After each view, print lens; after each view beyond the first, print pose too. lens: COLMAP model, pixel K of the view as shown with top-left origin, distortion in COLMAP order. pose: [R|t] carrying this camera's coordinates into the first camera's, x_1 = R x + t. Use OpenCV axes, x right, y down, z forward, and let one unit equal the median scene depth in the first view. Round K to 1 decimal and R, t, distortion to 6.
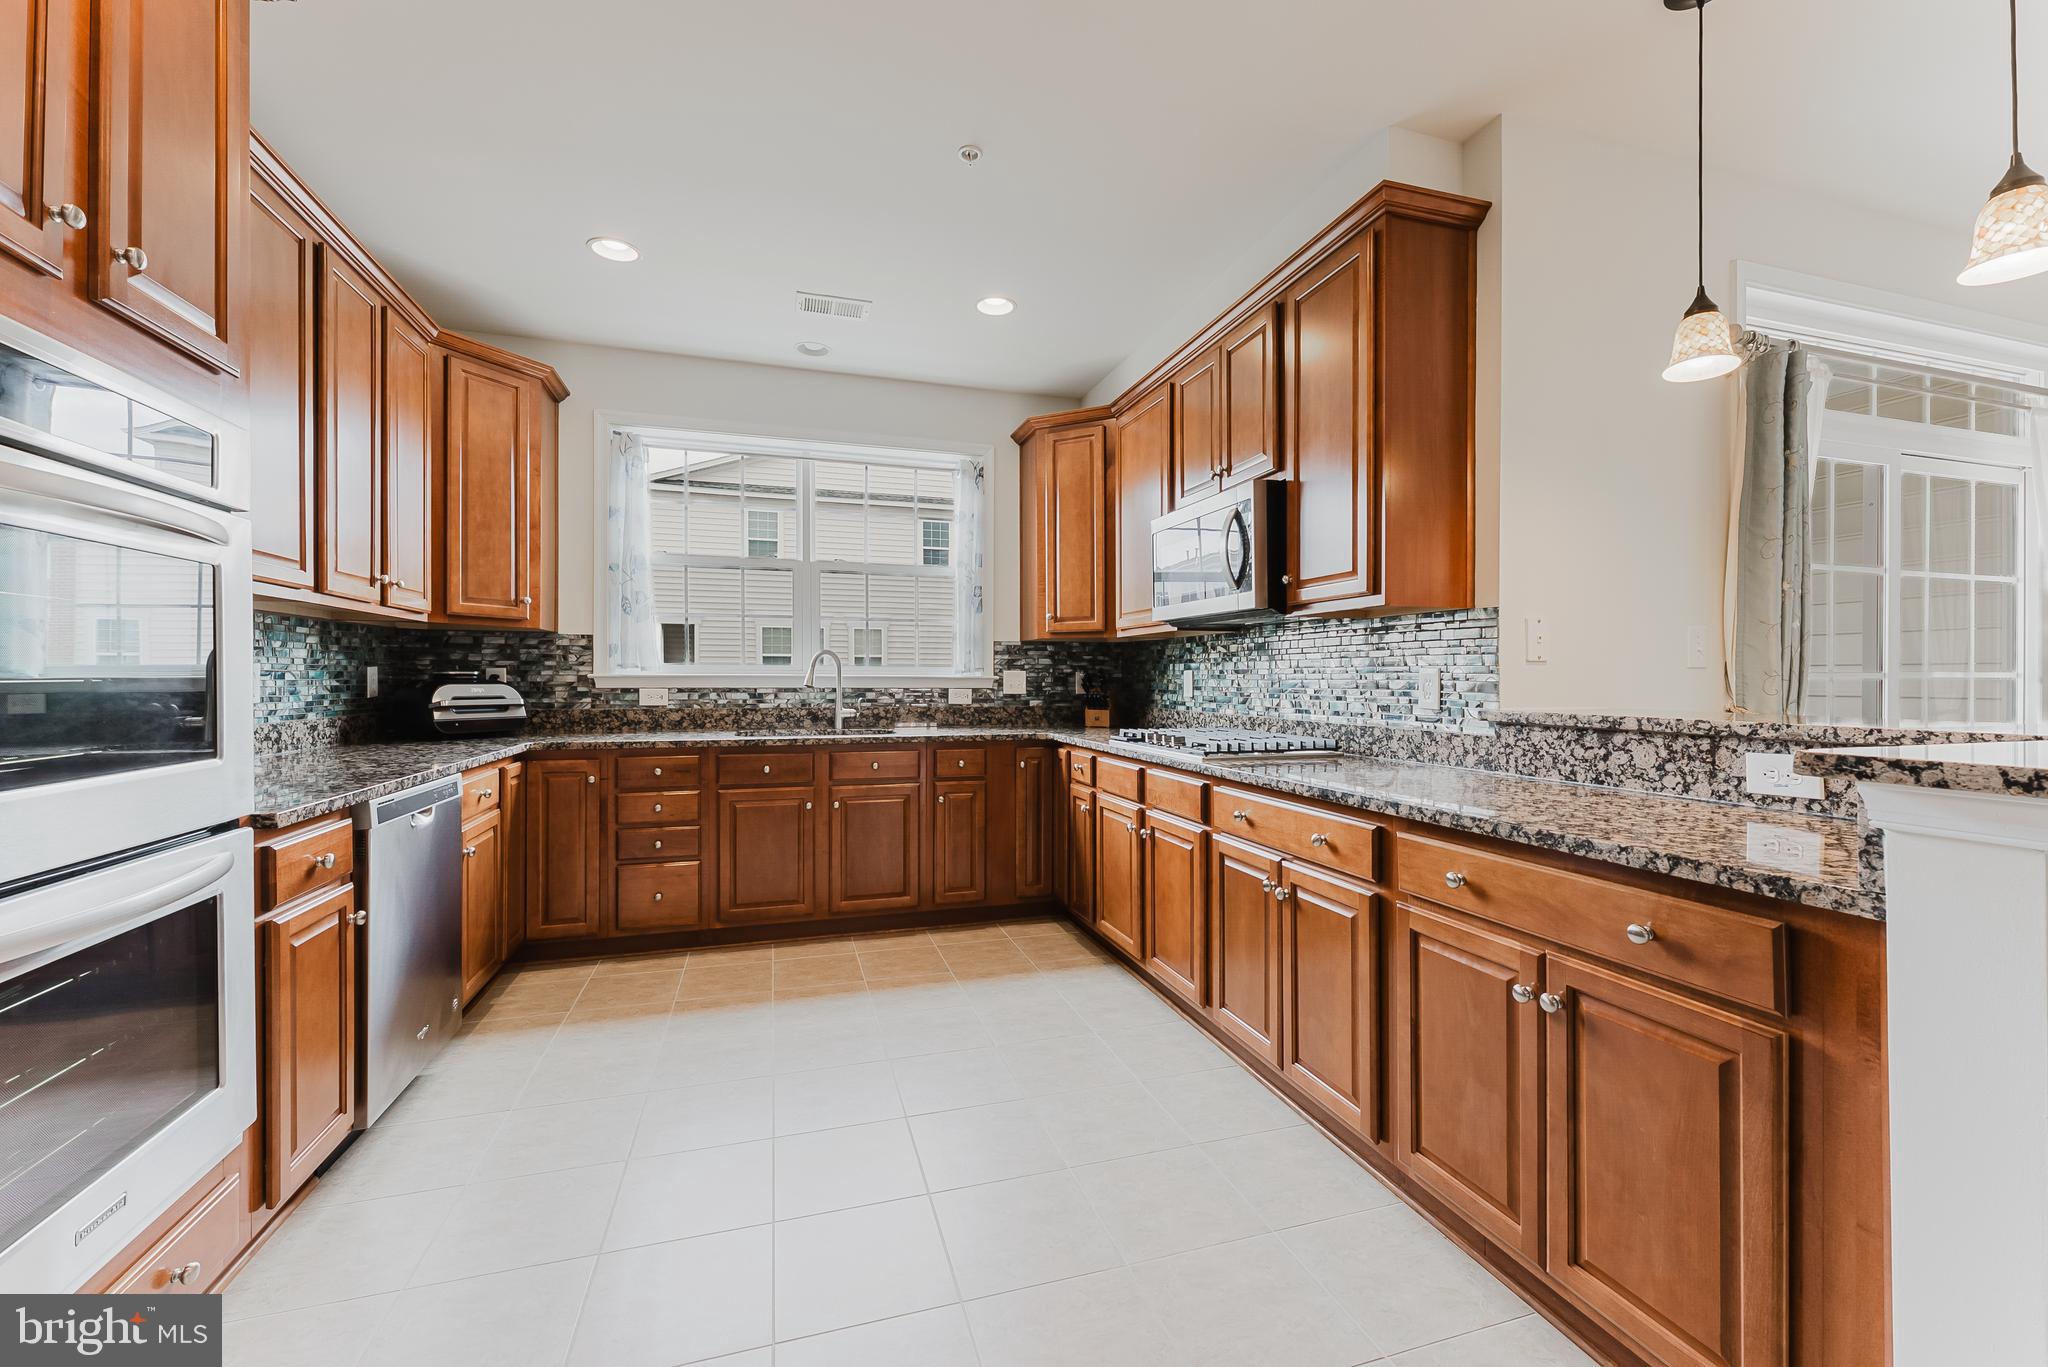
lens RADIAL K [[824.4, 0, 1030.6], [0, 824.4, 686.5], [0, 0, 1]] dist [0.000890, -0.000374]
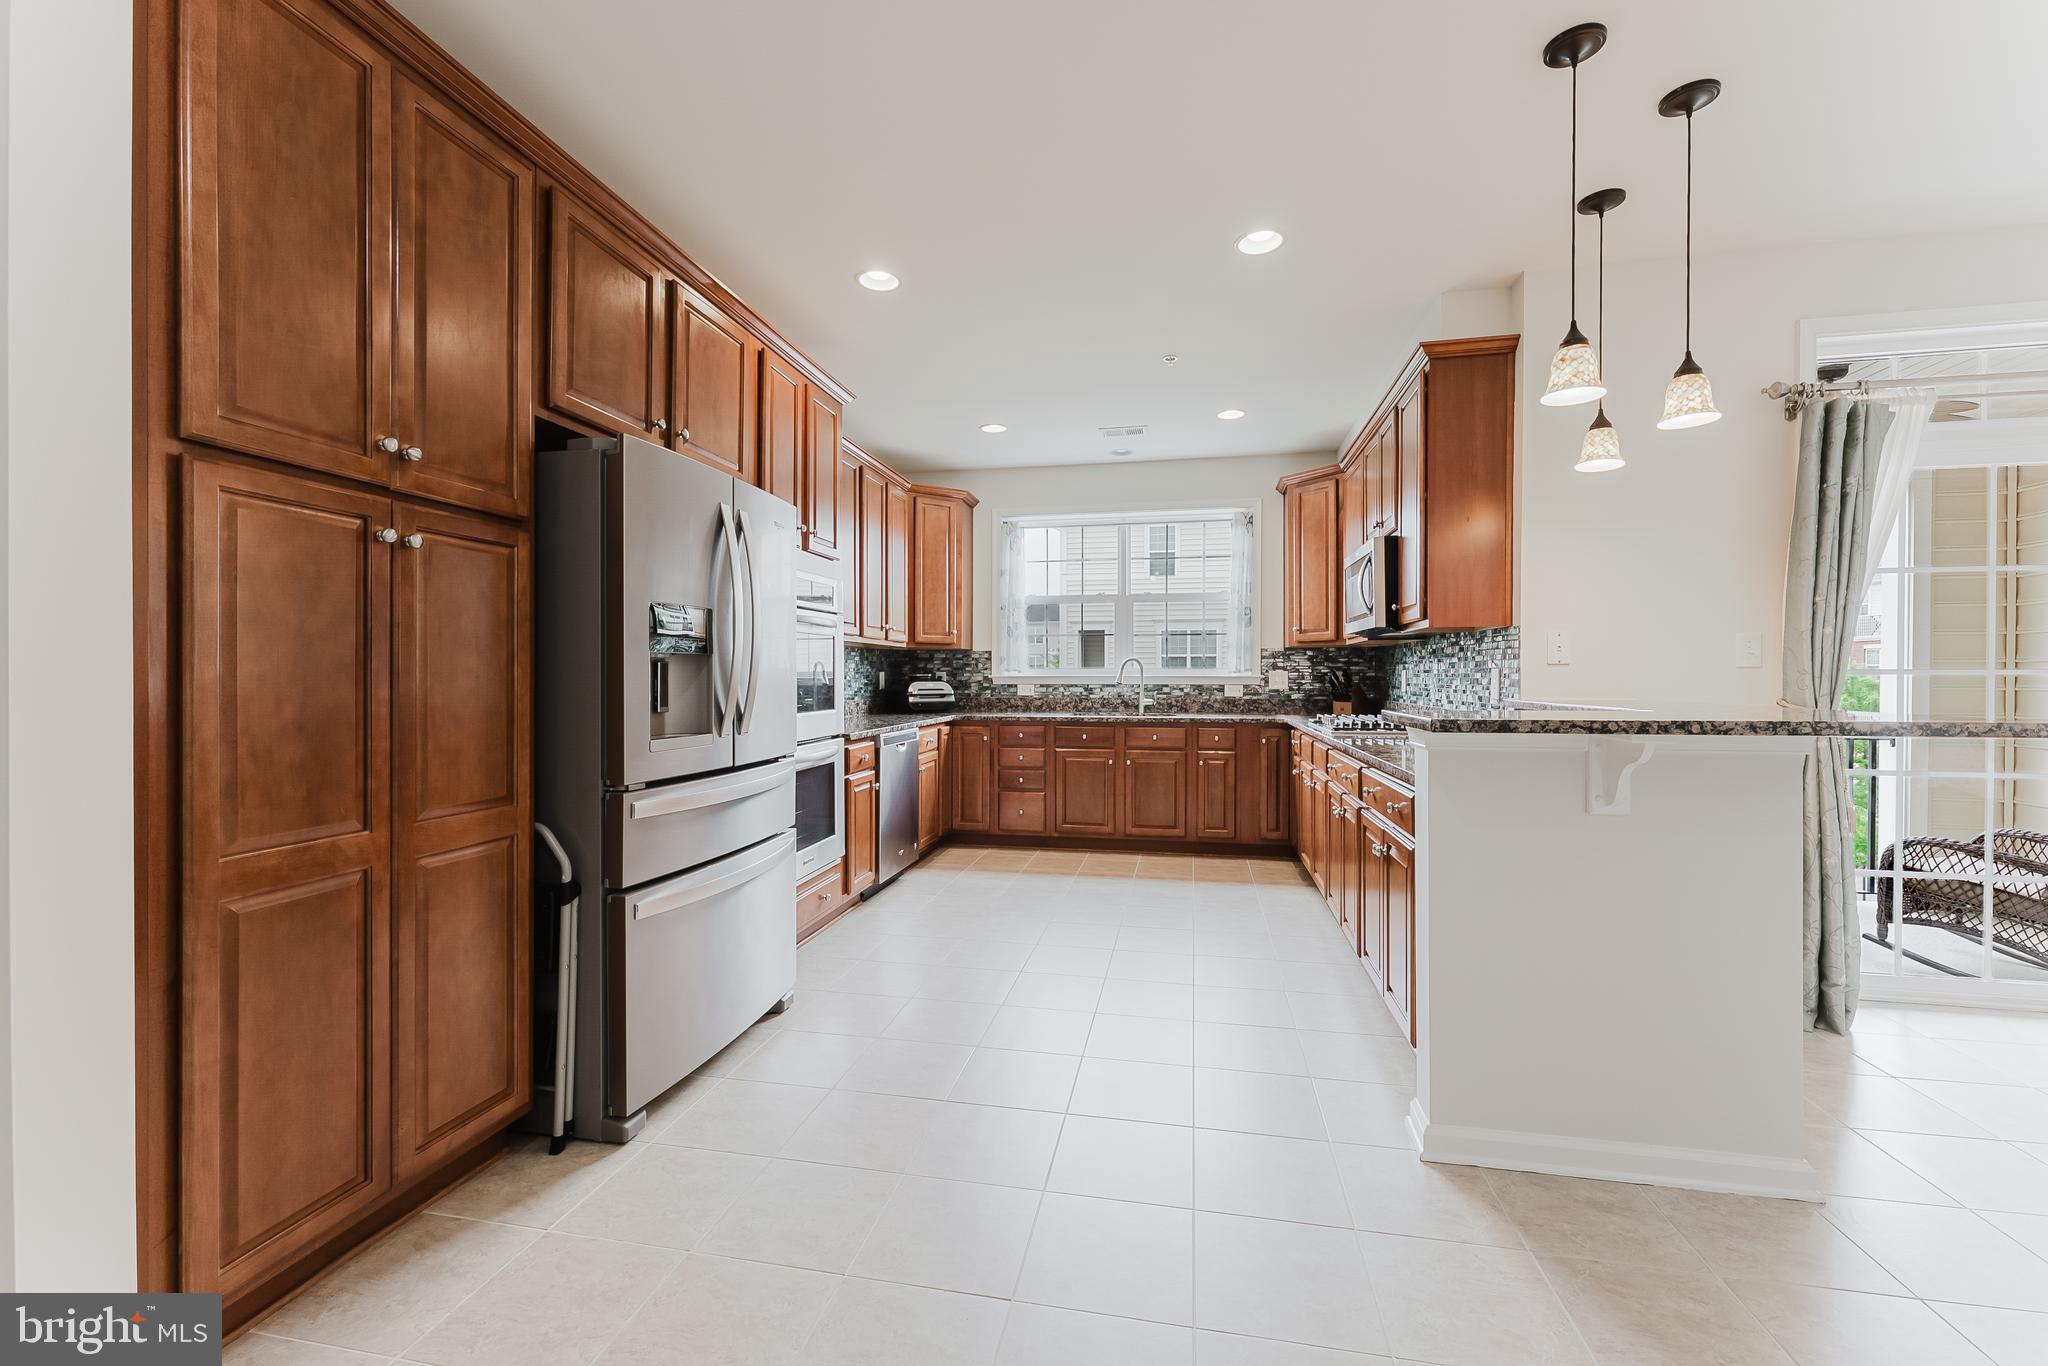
lens RADIAL K [[824.4, 0, 1026.2], [0, 824.4, 681.7], [0, 0, 1]] dist [0.000890, -0.000374]
pose [[0.877452, -0.000453, -0.479664, 0.322917], [-0.001012, 0.999996, -0.002796, 0.001823], [0.479663, 0.002938, 0.877448, -0.404149]]
